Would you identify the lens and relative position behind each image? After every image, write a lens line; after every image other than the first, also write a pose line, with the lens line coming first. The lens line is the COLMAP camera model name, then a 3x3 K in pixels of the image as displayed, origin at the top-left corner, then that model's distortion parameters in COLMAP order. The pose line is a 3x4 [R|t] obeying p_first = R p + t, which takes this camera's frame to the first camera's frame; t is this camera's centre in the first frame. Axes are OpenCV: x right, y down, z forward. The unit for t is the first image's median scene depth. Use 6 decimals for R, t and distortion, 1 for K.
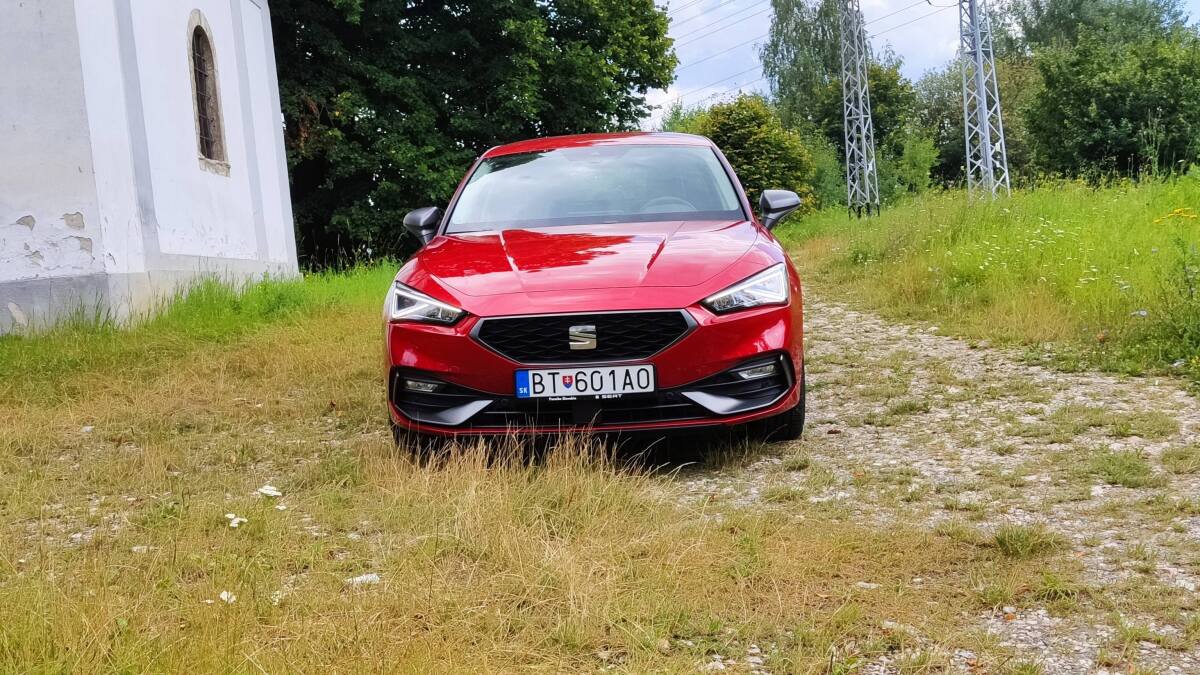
lens RADIAL K [[1276.2, 0, 624.0], [0, 1276.2, 356.6], [0, 0, 1]] dist [0.093176, 0.000000]
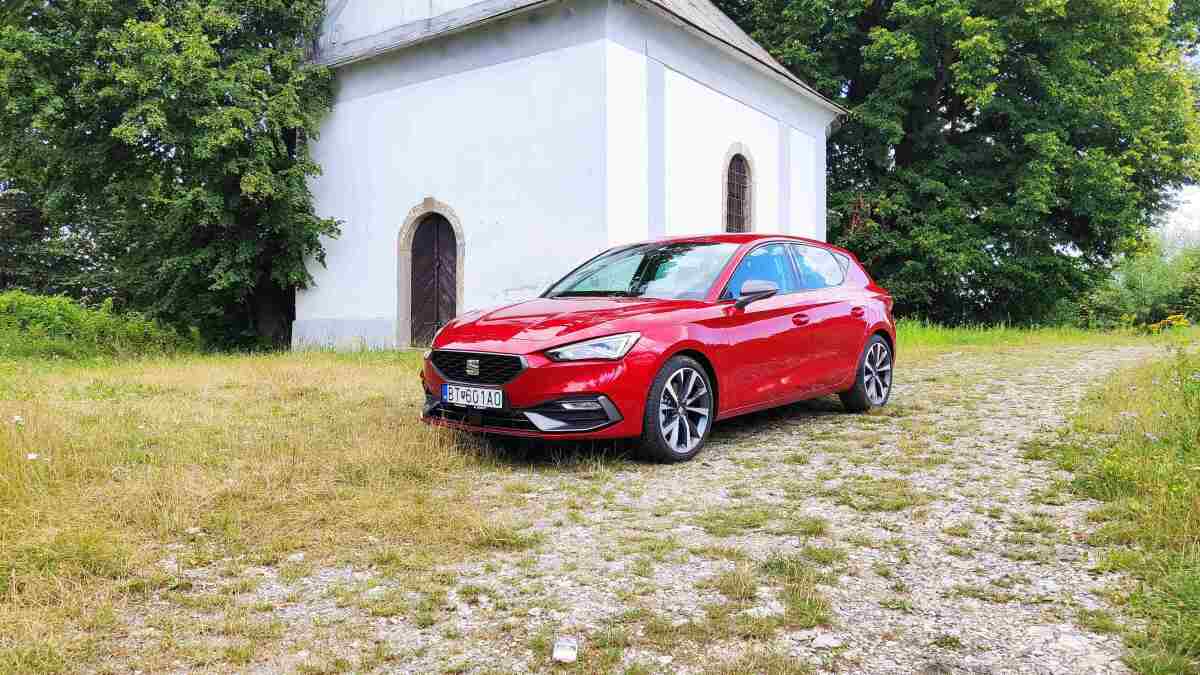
lens RADIAL K [[947.0, 0, 591.5], [0, 947.0, 345.1], [0, 0, 1]] dist [0.014163, -0.035481]
pose [[0.775918, 0.087841, -0.624688, 0.168840], [-0.113226, 0.993569, -0.000926, -0.012132], [0.620589, 0.071450, 0.780874, 0.043369]]
